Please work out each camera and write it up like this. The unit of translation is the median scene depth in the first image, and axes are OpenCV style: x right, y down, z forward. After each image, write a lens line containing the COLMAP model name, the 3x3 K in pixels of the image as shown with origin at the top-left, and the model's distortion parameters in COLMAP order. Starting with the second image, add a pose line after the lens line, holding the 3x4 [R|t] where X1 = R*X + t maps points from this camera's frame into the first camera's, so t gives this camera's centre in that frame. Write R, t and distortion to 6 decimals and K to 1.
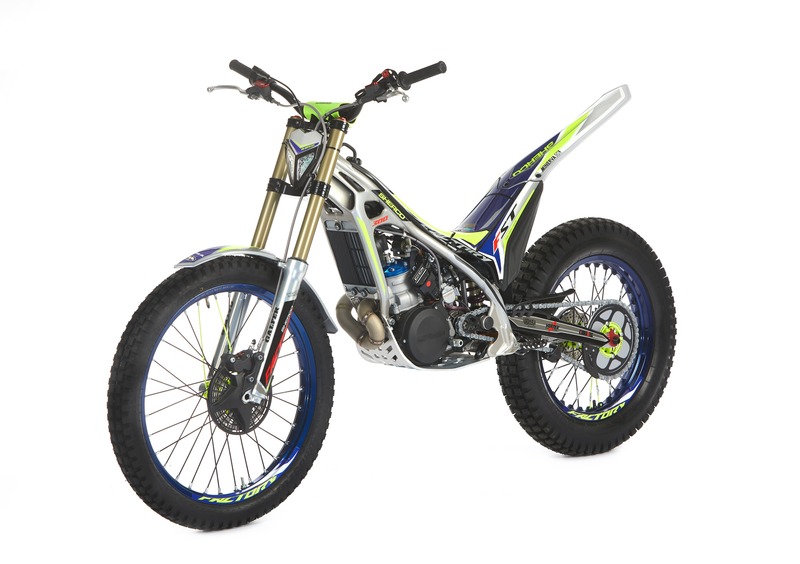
lens RADIAL K [[2132.9, 0, 399.6], [0, 2132.9, 282.8], [0, 0, 1]] dist [0.097293, 0.000000]
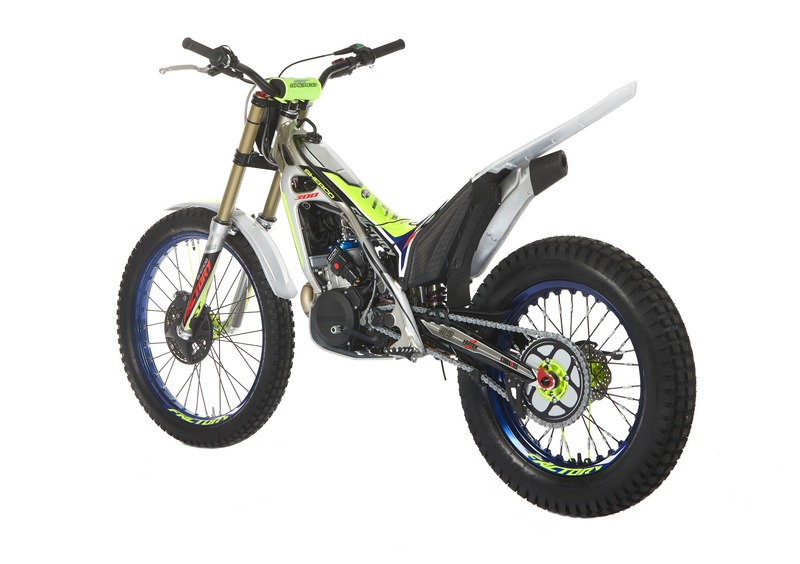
lens RADIAL K [[2132.9, 0, 398.8], [0, 2132.9, 281.8], [0, 0, 1]] dist [0.097293, 0.000000]
pose [[0.132173, 0.120706, -0.983850, 1.005959], [-0.128842, 0.986229, 0.103689, -0.100226], [0.982817, 0.113057, 0.145905, 0.895534]]
